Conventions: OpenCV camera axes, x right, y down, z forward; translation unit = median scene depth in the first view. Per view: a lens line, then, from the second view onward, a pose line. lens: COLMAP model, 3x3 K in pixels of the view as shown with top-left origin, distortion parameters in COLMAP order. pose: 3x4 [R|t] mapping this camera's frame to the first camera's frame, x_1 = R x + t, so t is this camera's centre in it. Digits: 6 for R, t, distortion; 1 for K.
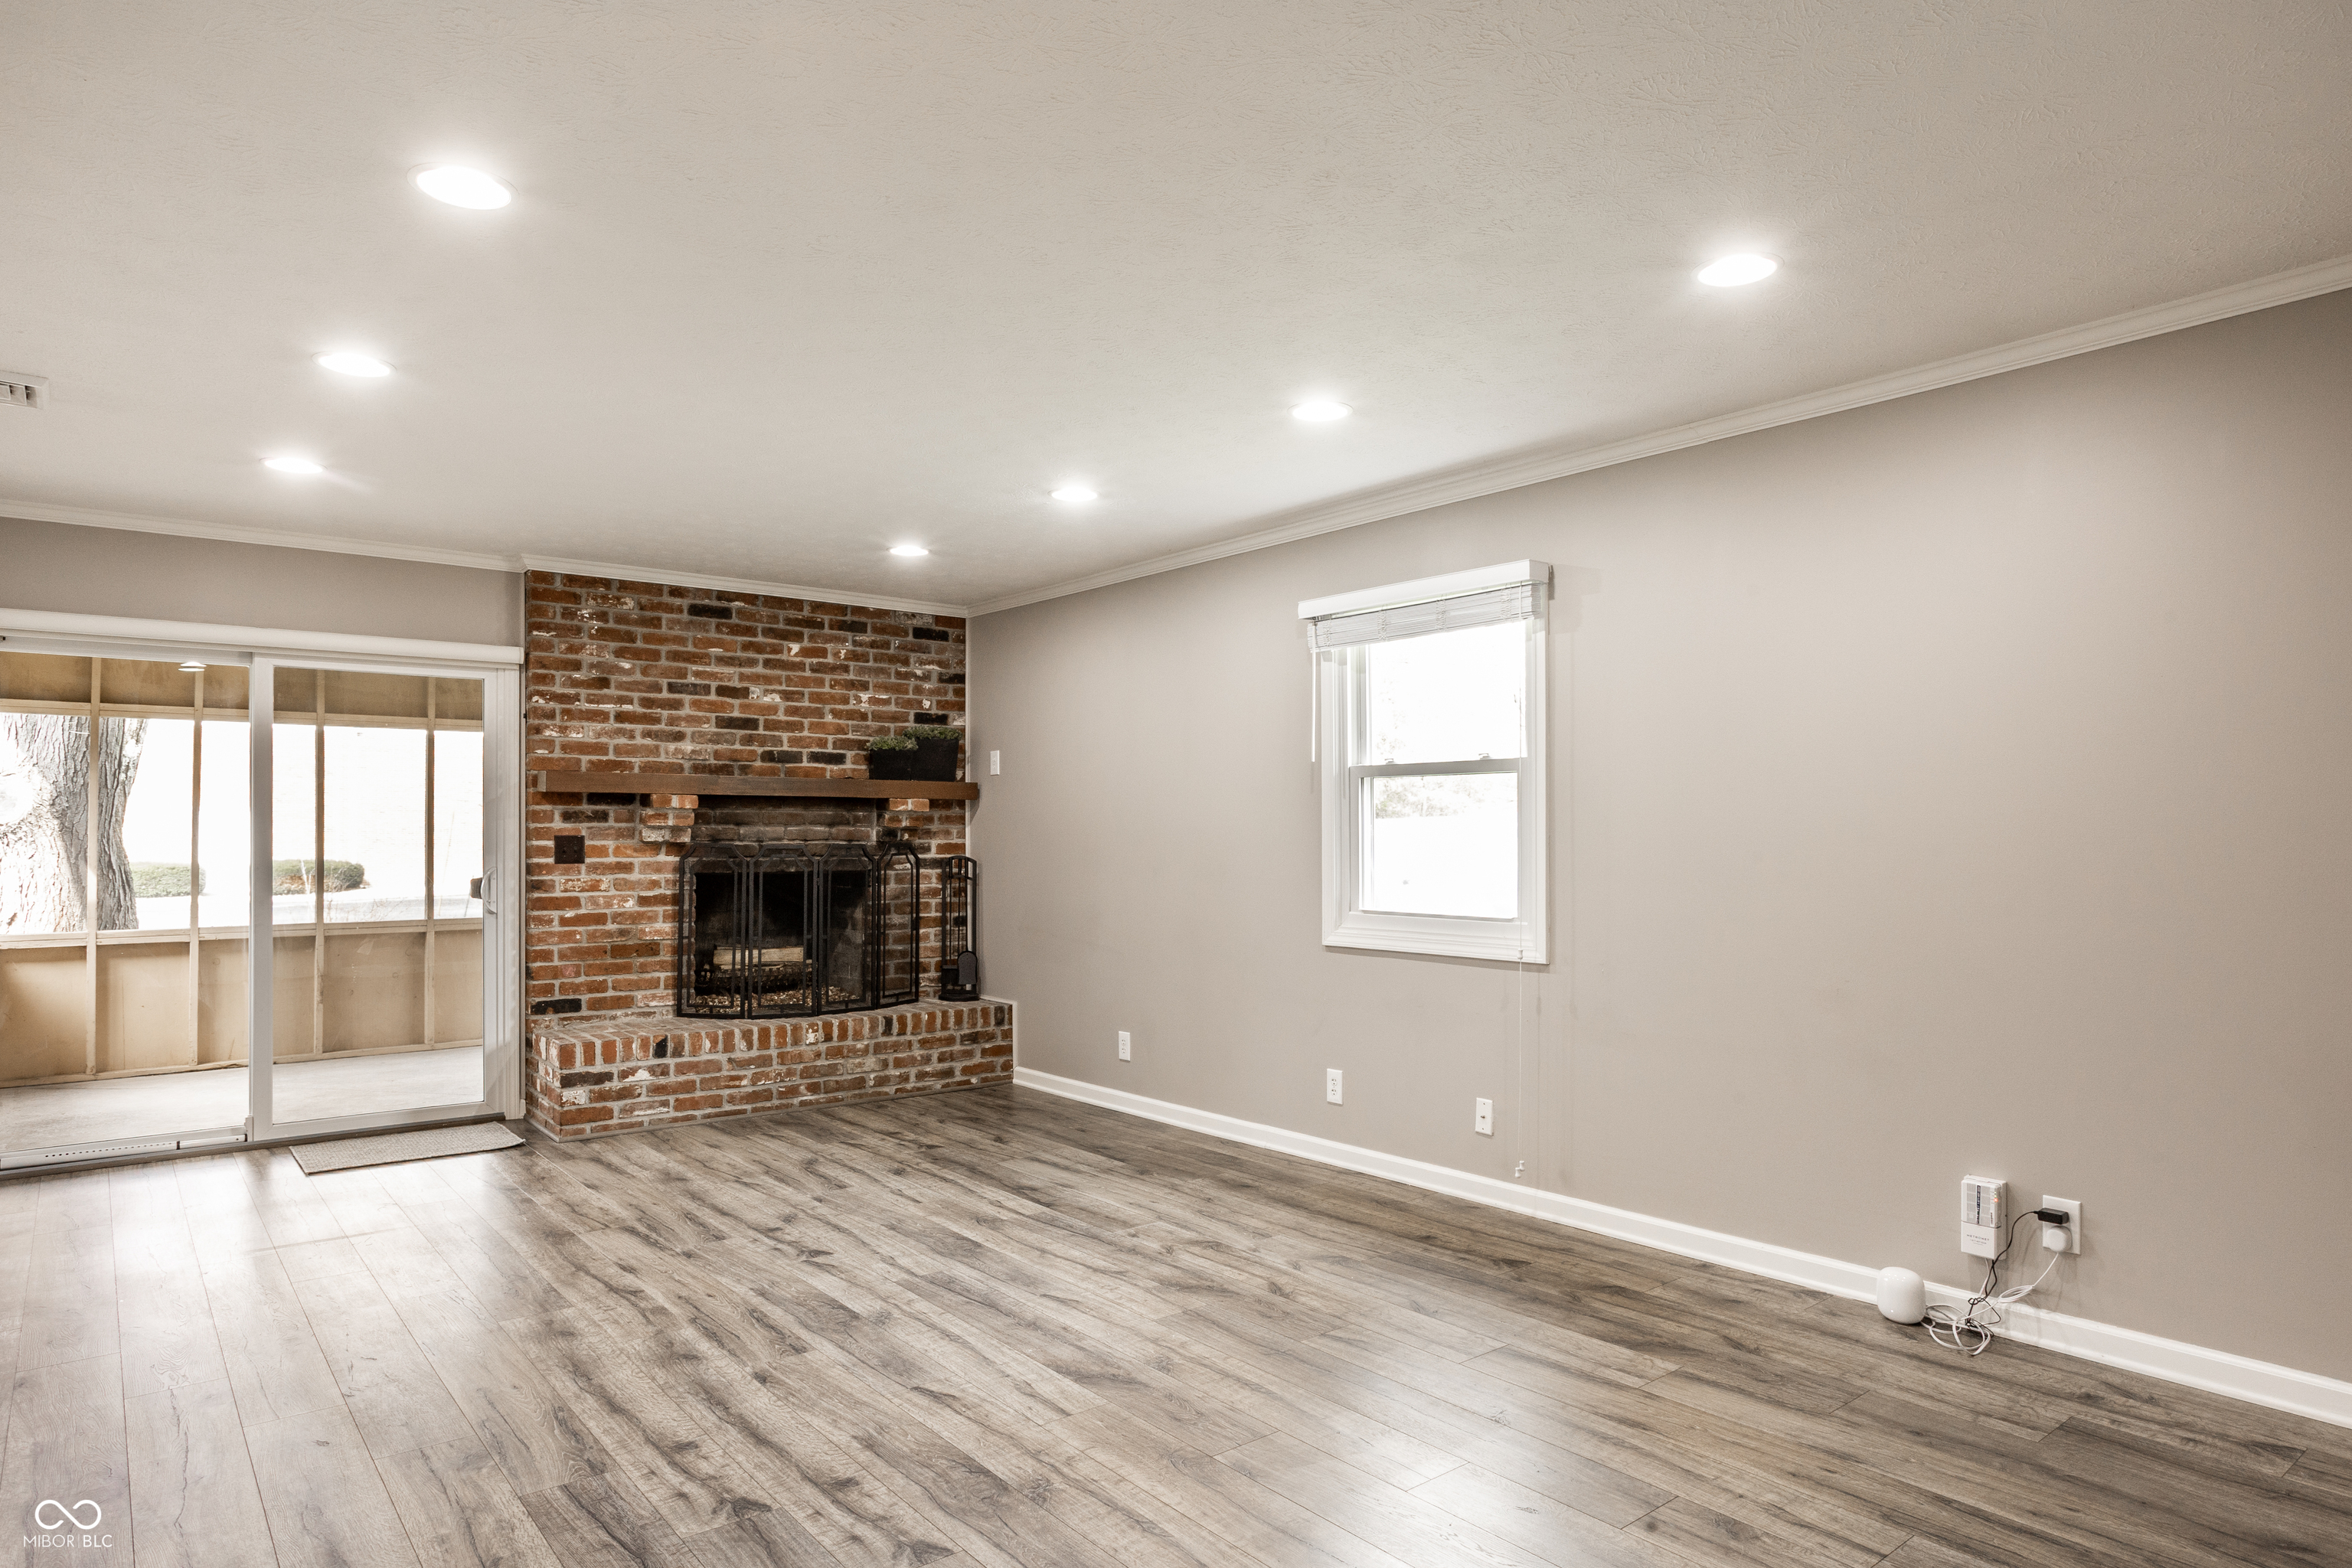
lens RADIAL K [[1353.7, 0, 1149.1], [0, 1353.7, 824.7], [0, 0, 1]] dist [-0.030461, 0.029289]
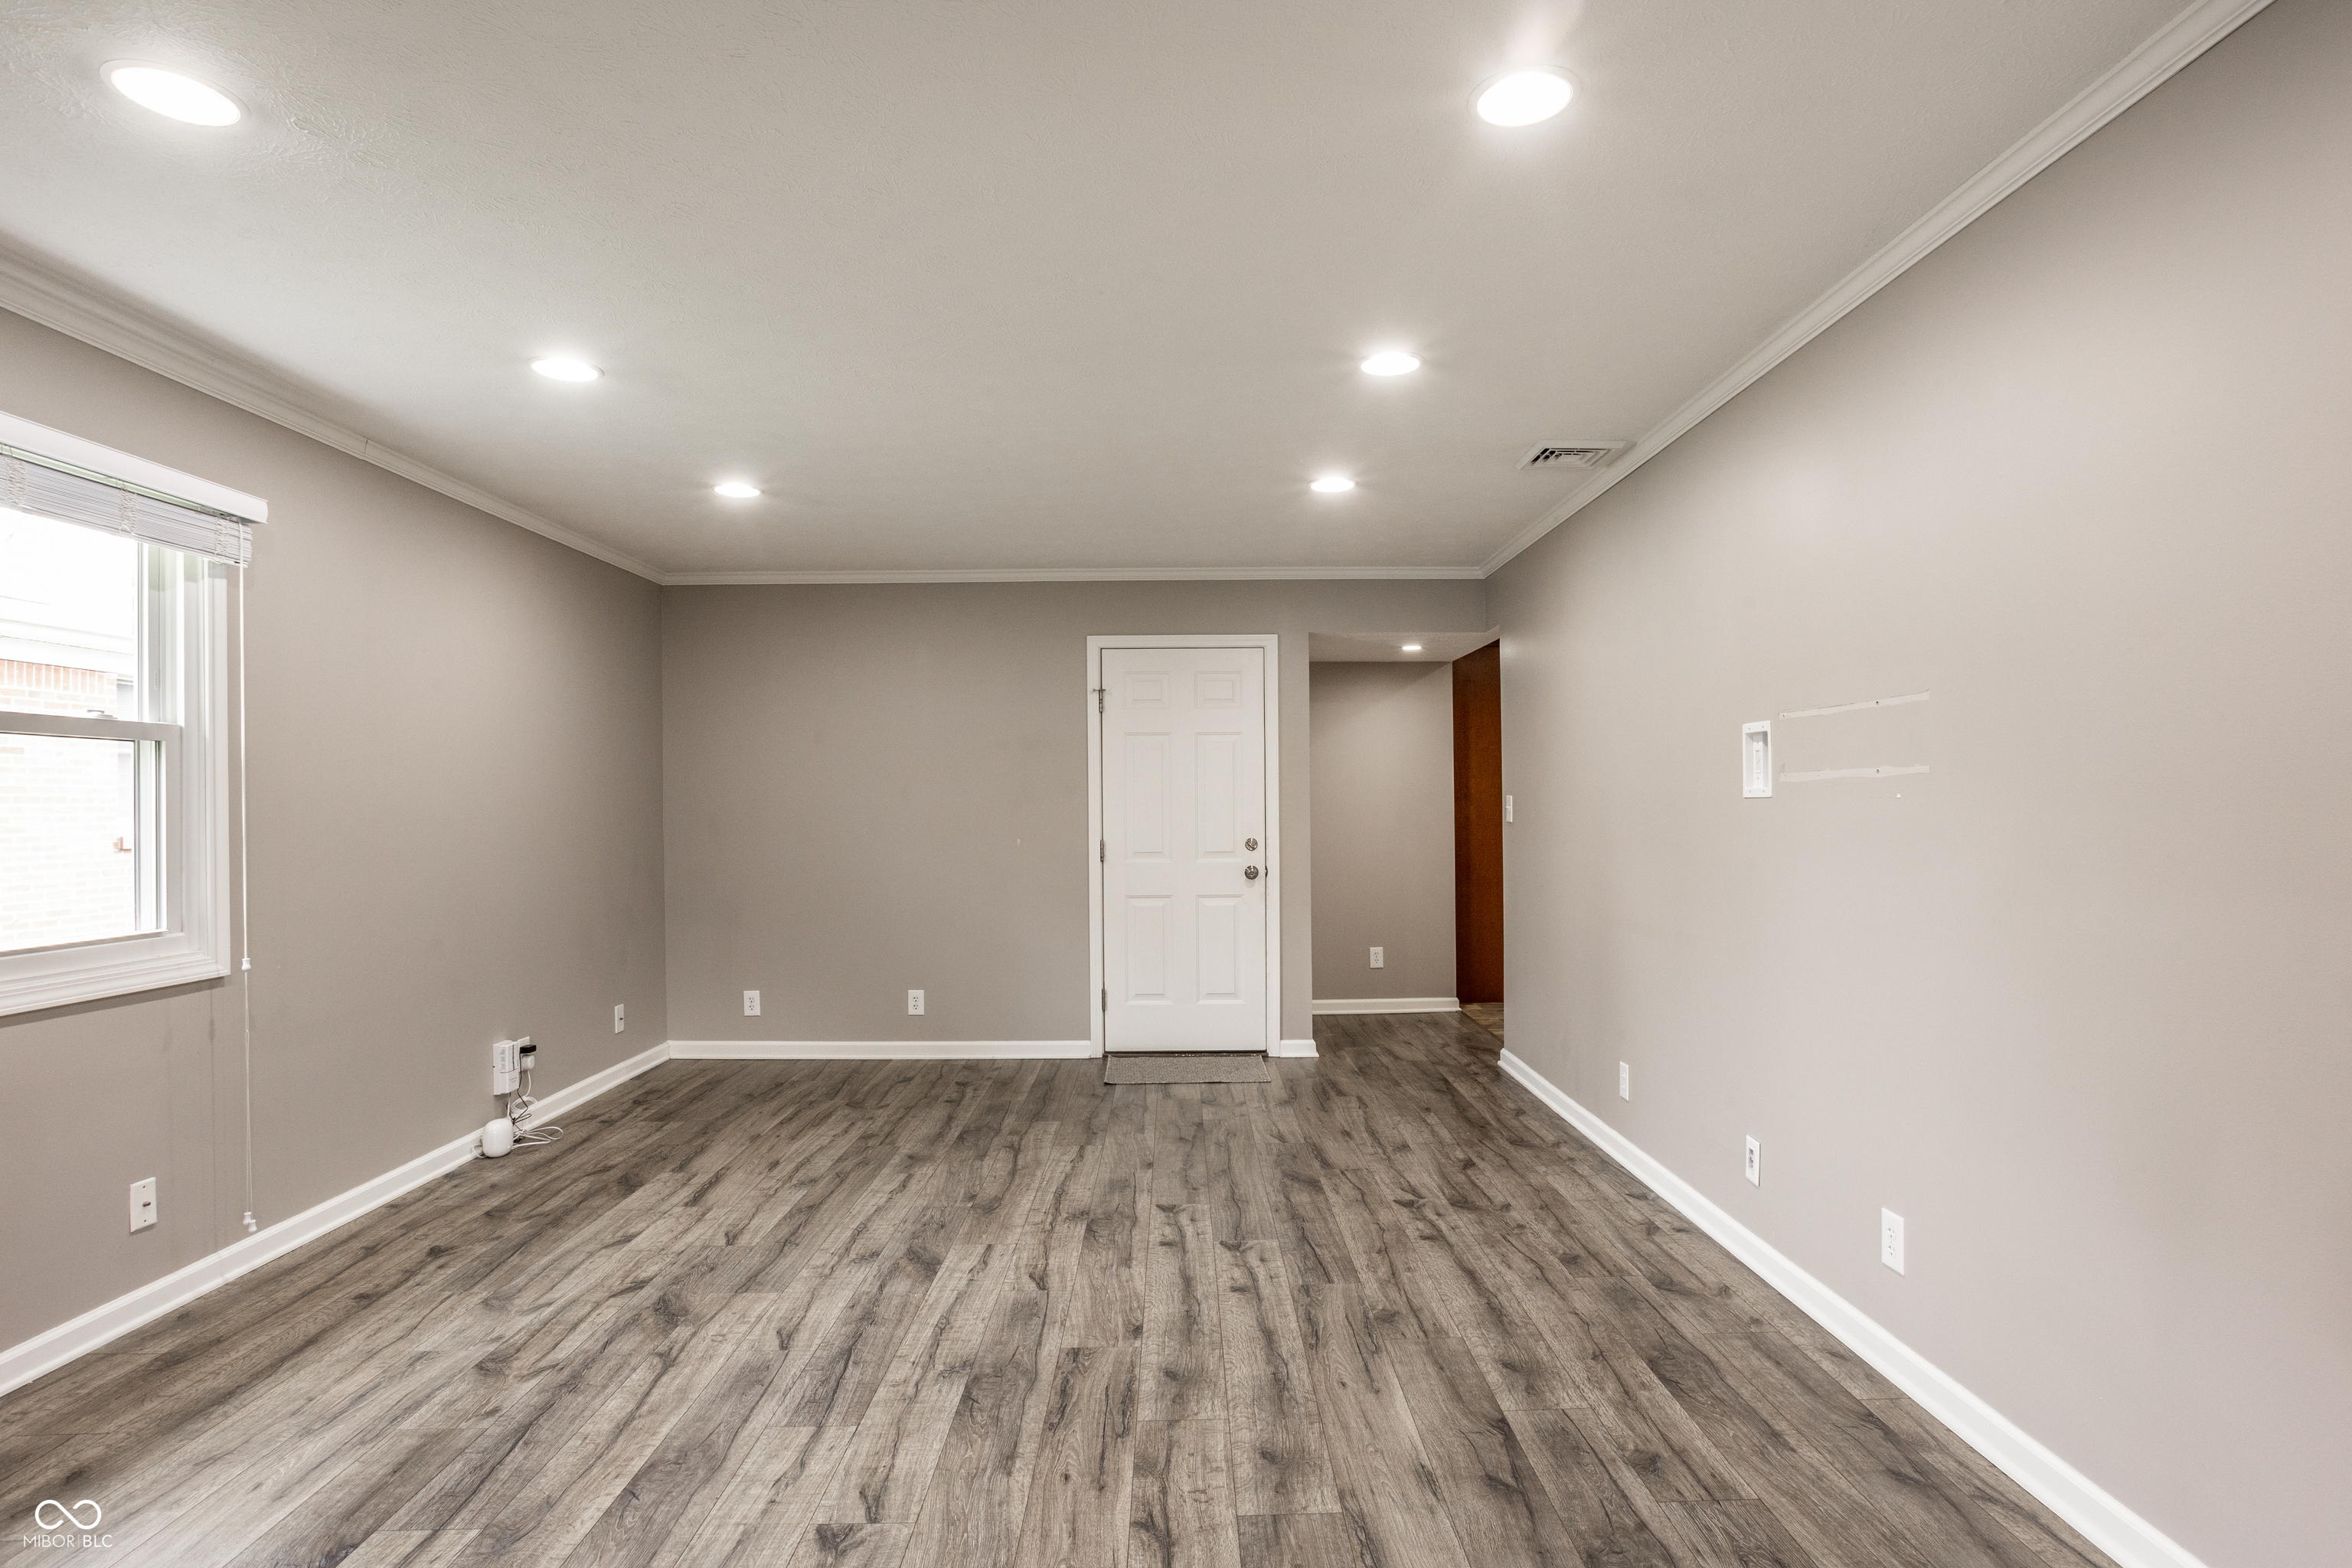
lens RADIAL K [[1243.2, 0, 1187.9], [0, 1243.2, 791.0], [0, 0, 1]] dist [-0.045673, 0.030399]
pose [[-0.793645, 0.016487, 0.608157, -0.467506], [0.007295, 0.999819, -0.017585, 0.003555], [-0.608337, -0.009520, -0.793622, 0.893514]]
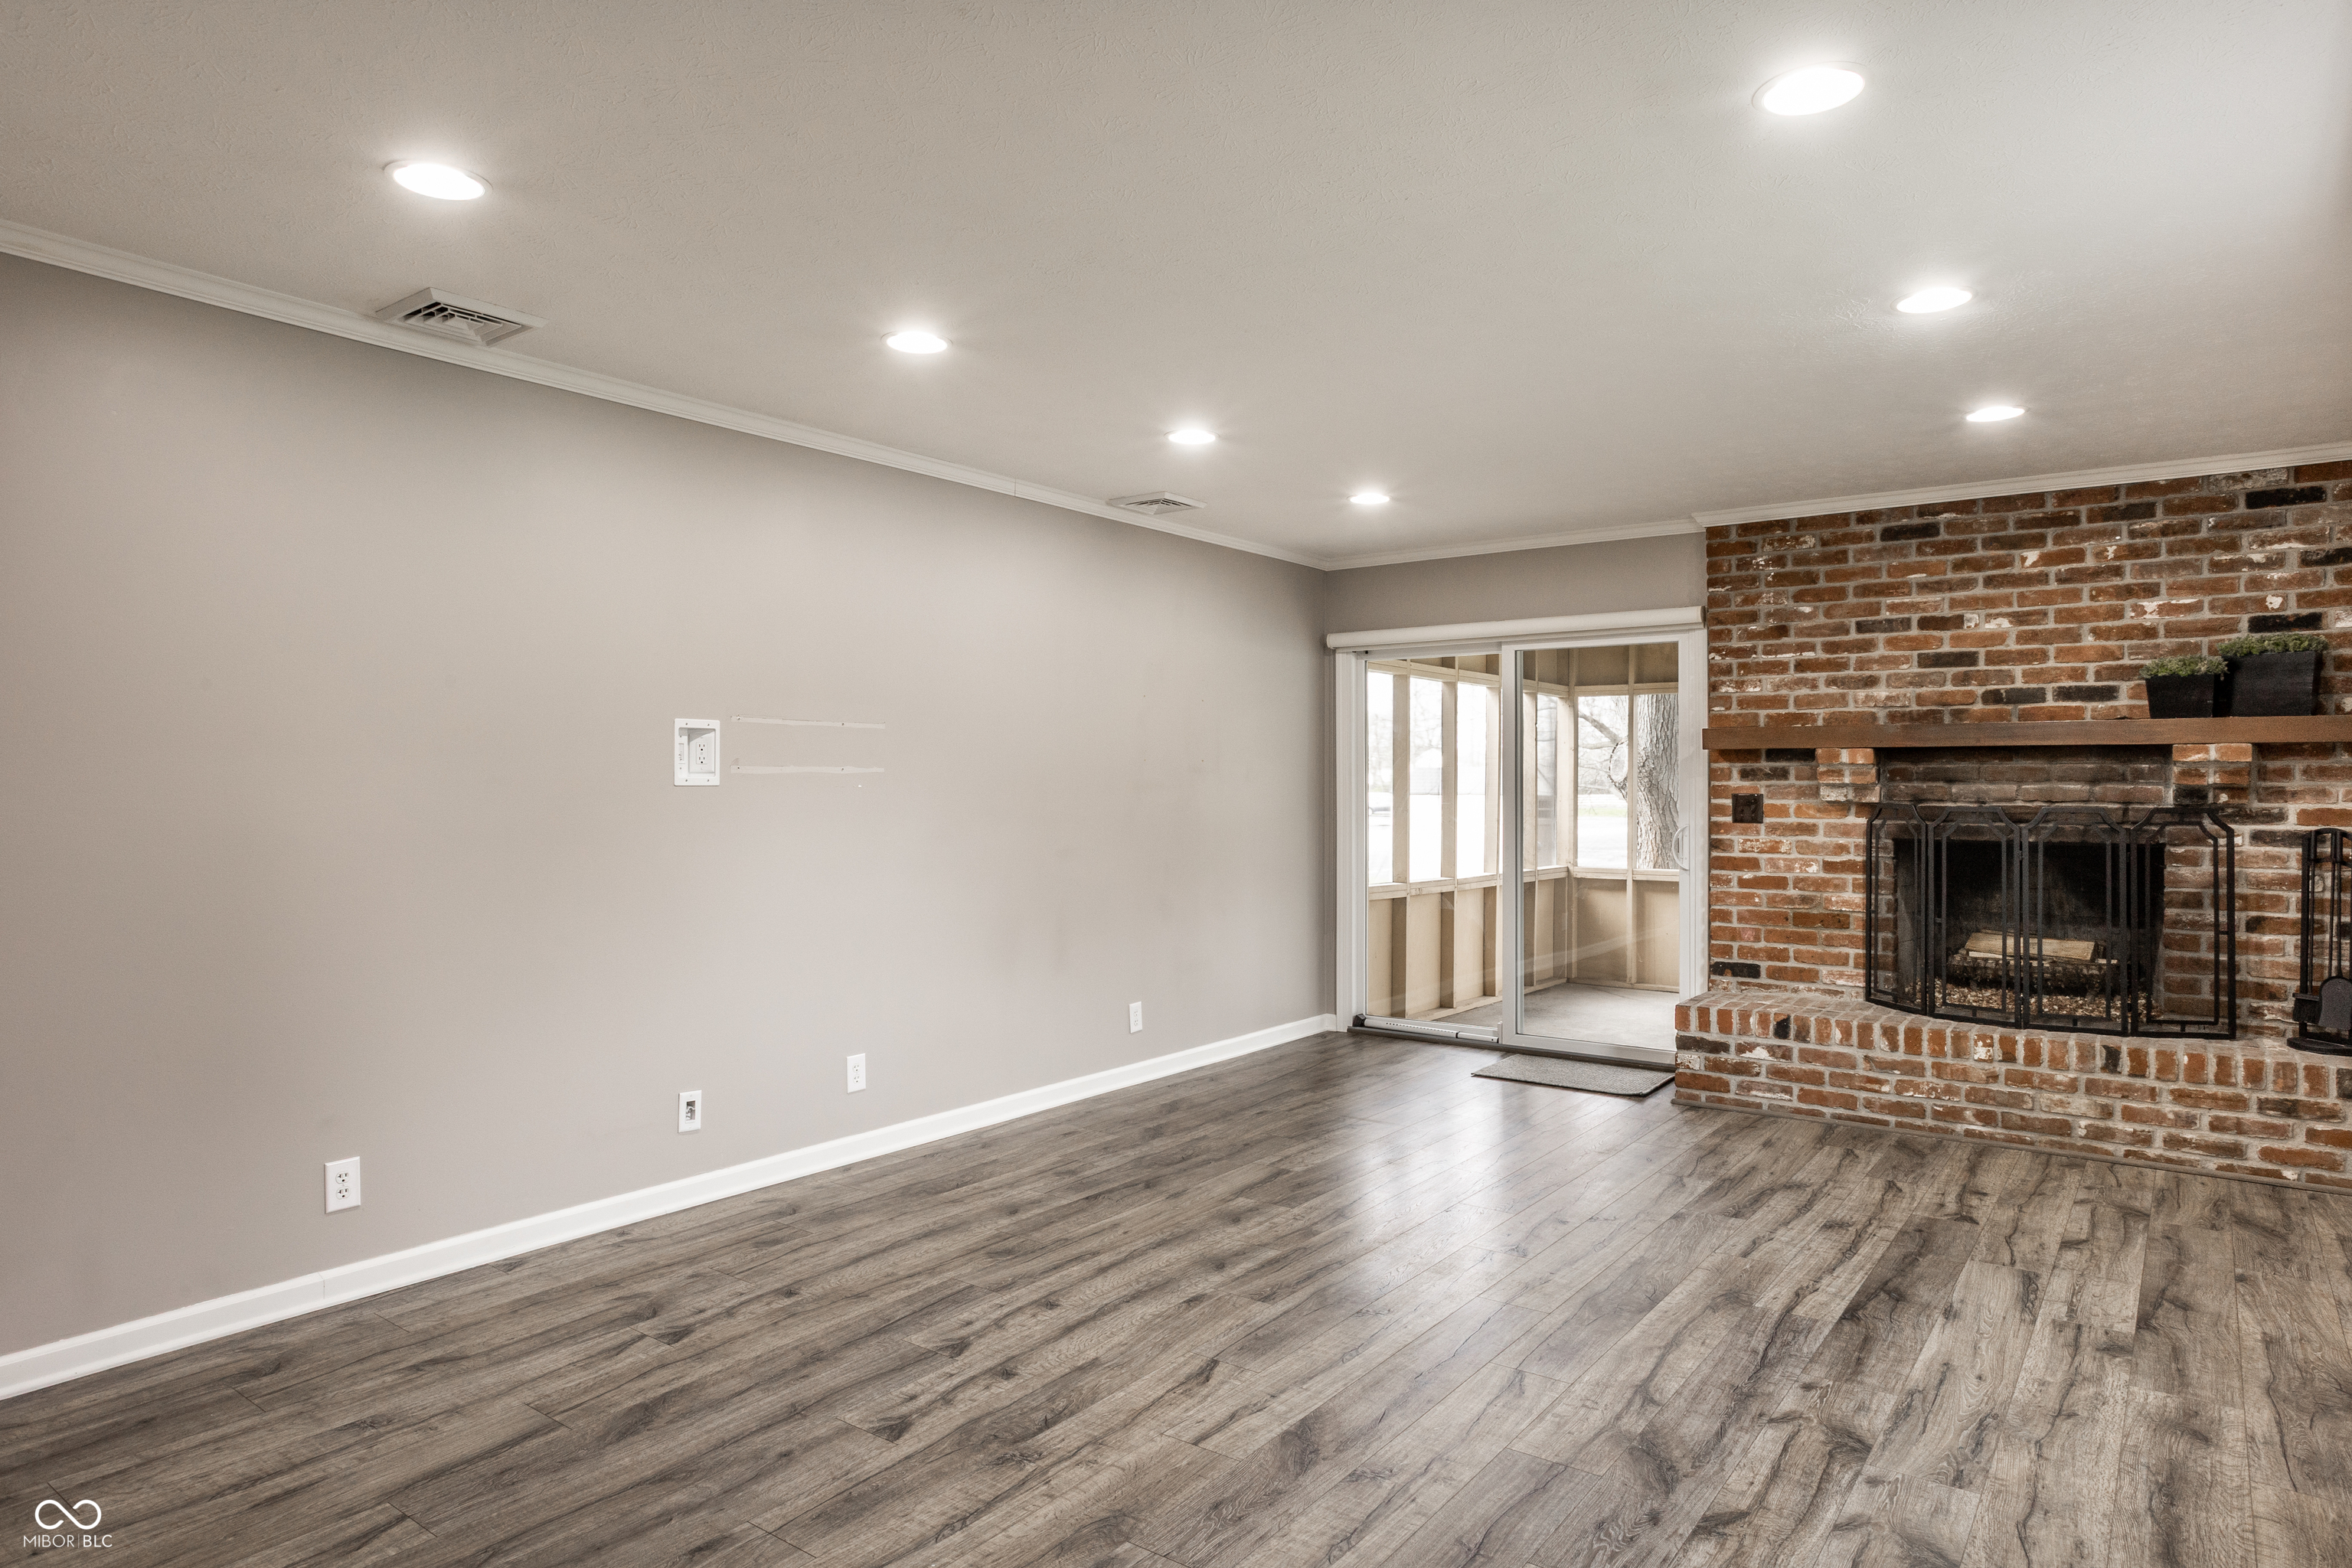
lens RADIAL K [[1353.7, 0, 1218.6], [0, 1353.7, 773.7], [0, 0, 1]] dist [-0.030461, 0.029289]
pose [[0.284999, -0.006873, -0.958503, 0.389405], [0.004619, 0.999973, -0.005797, -0.002558], [0.958517, -0.002775, 0.285023, 0.363966]]
